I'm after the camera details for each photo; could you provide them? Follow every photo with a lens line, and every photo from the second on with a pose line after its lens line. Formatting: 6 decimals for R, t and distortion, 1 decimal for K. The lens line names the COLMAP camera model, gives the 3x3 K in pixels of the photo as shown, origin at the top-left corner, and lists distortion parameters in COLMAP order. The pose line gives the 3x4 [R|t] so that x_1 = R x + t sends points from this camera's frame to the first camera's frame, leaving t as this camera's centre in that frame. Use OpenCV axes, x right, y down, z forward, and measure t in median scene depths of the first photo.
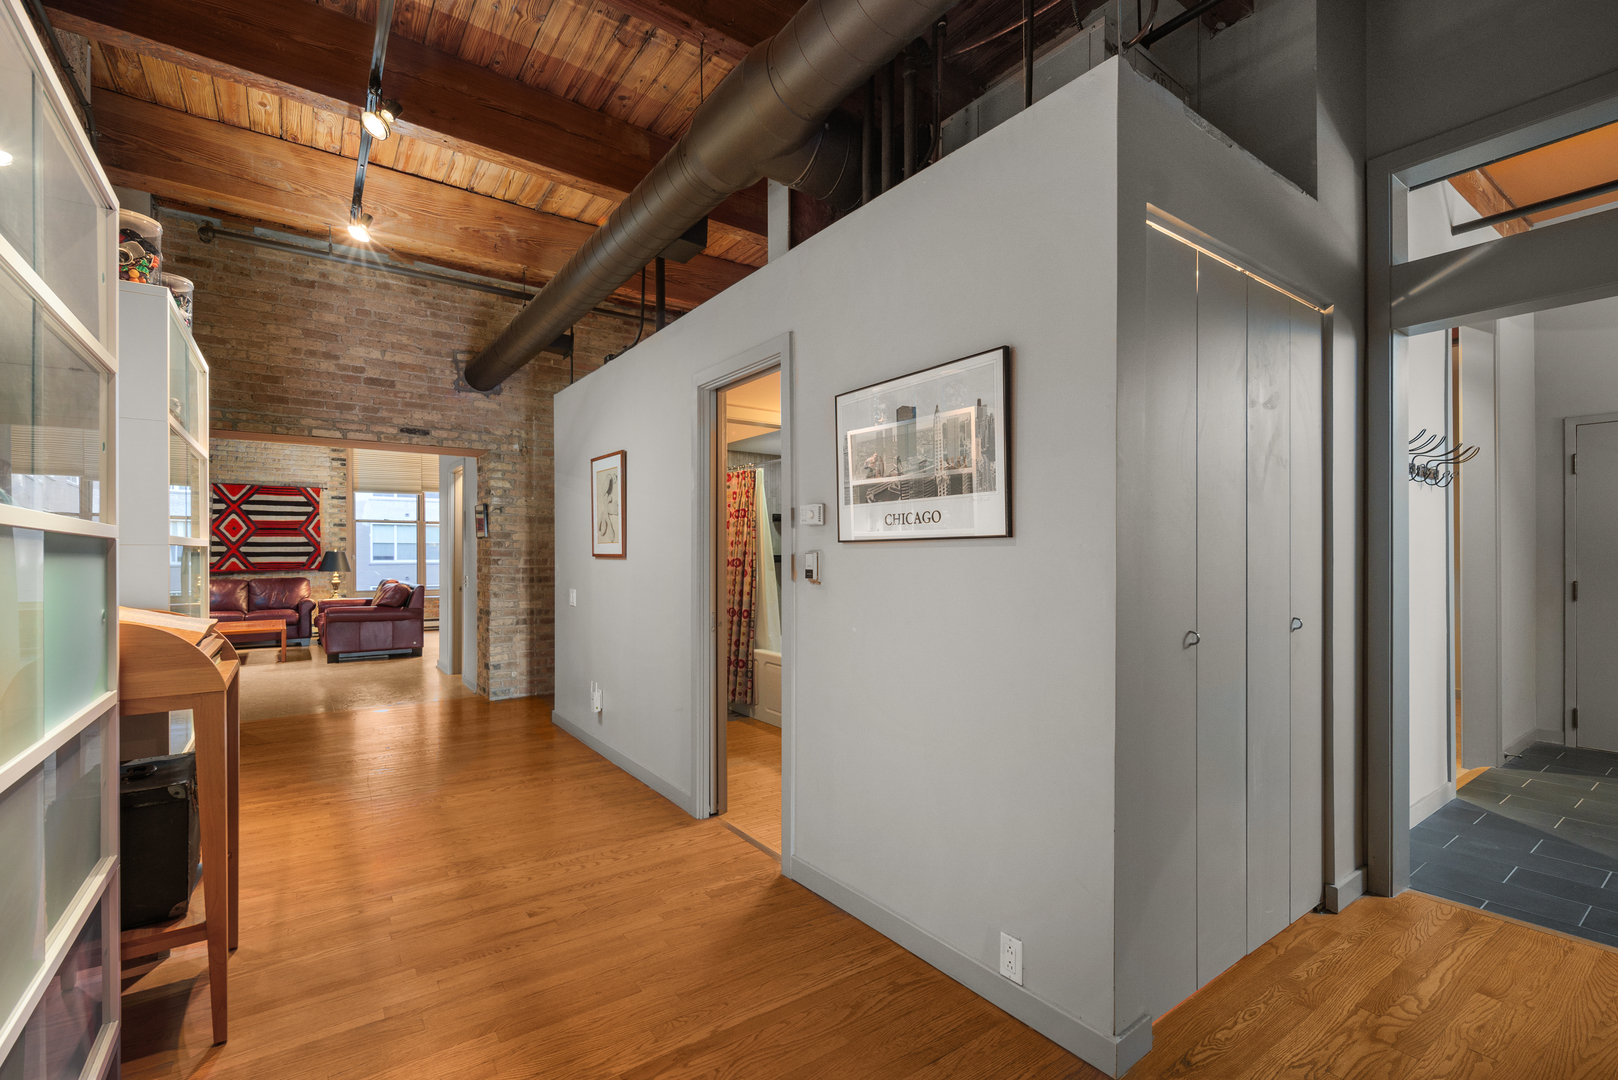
lens RADIAL K [[728.0, 0, 792.7], [0, 728.0, 540.7], [0, 0, 1]] dist [0.003740, -0.000926]
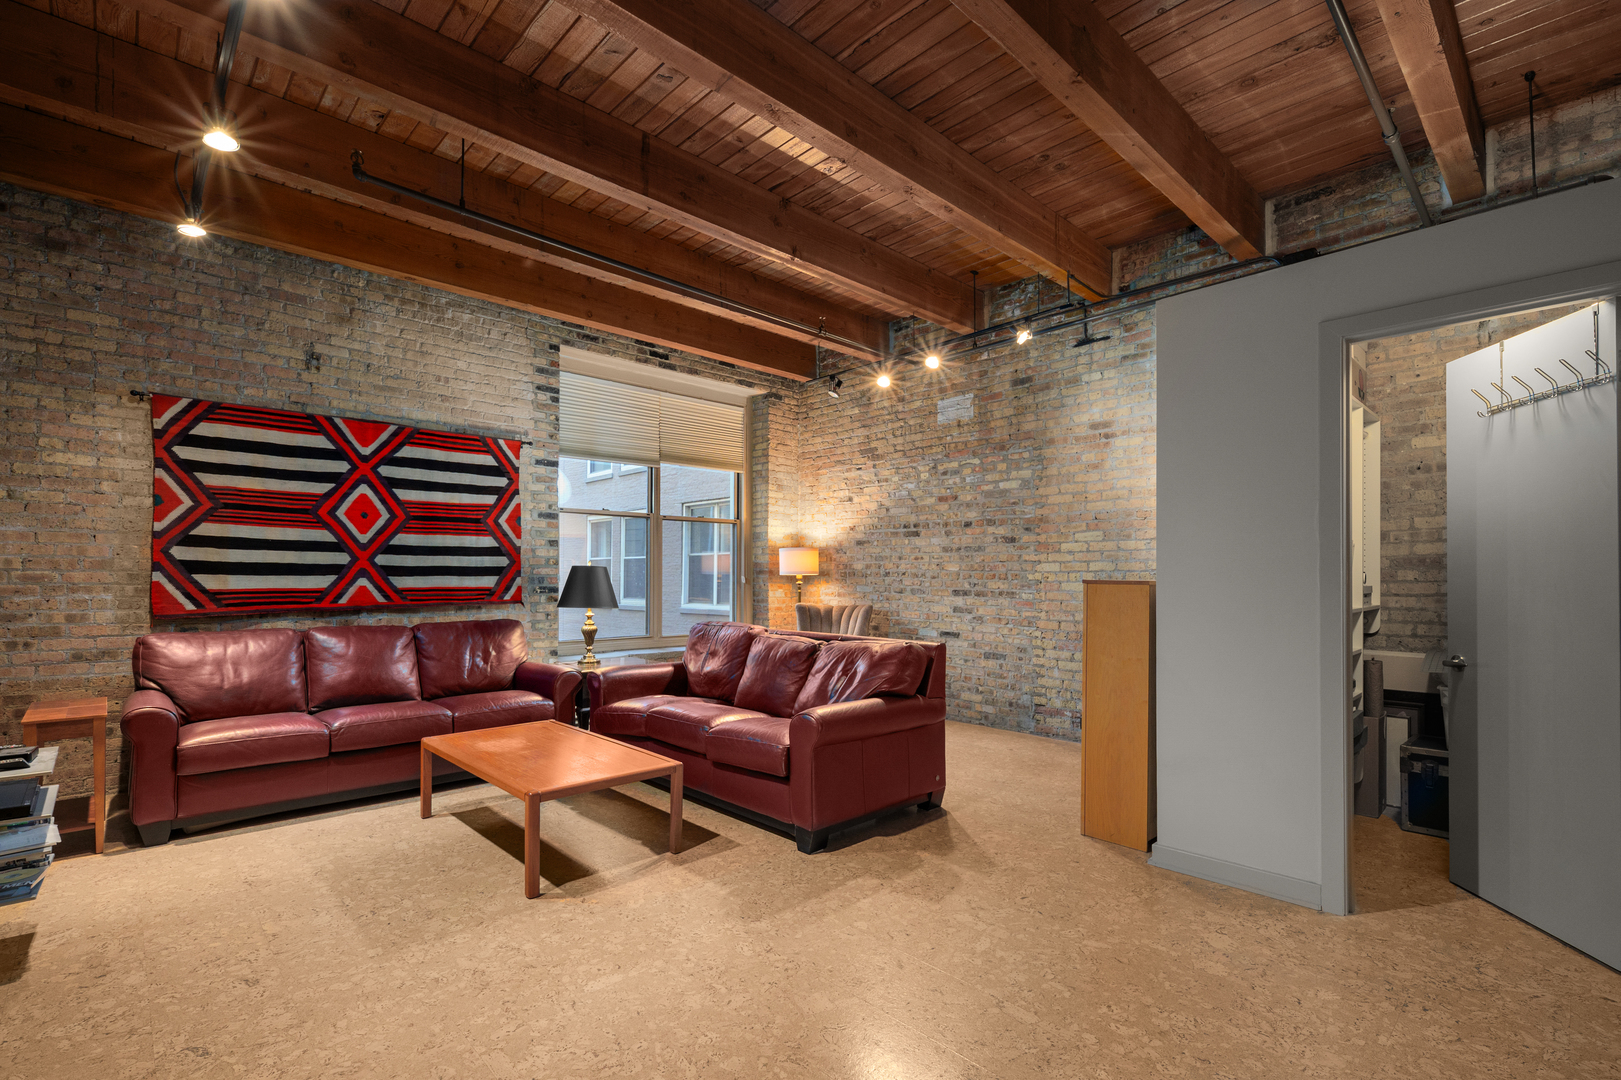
lens RADIAL K [[729.4, 0, 810.5], [0, 729.4, 554.0], [0, 0, 1]] dist [0.003740, -0.000926]
pose [[0.987882, 0.010796, 0.154832, -0.551743], [-0.008863, 0.999874, -0.013165, 0.011476], [-0.154955, 0.011633, 0.987853, 0.490773]]
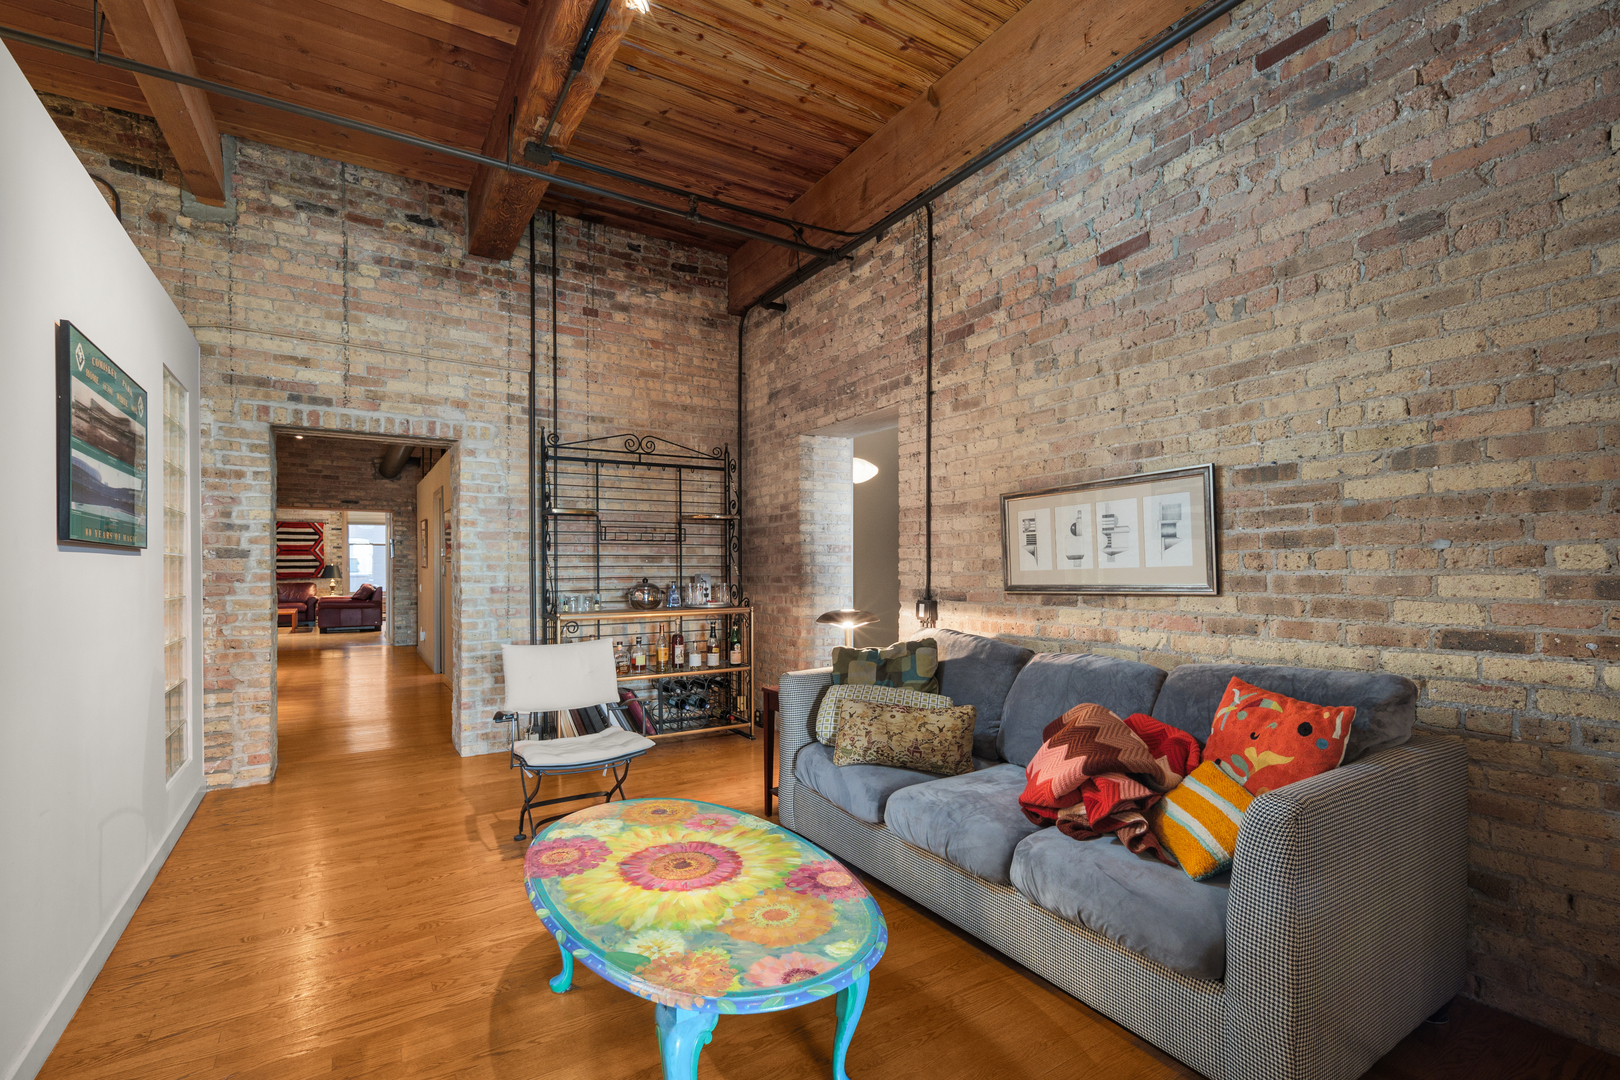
lens RADIAL K [[728.9, 0, 827.6], [0, 728.9, 554.2], [0, 0, 1]] dist [0.003740, -0.000926]
pose [[0.999780, -0.004195, -0.020534, 0.437466], [0.004275, 0.999983, 0.003872, -0.009716], [0.020517, -0.003959, 0.999782, -0.501284]]
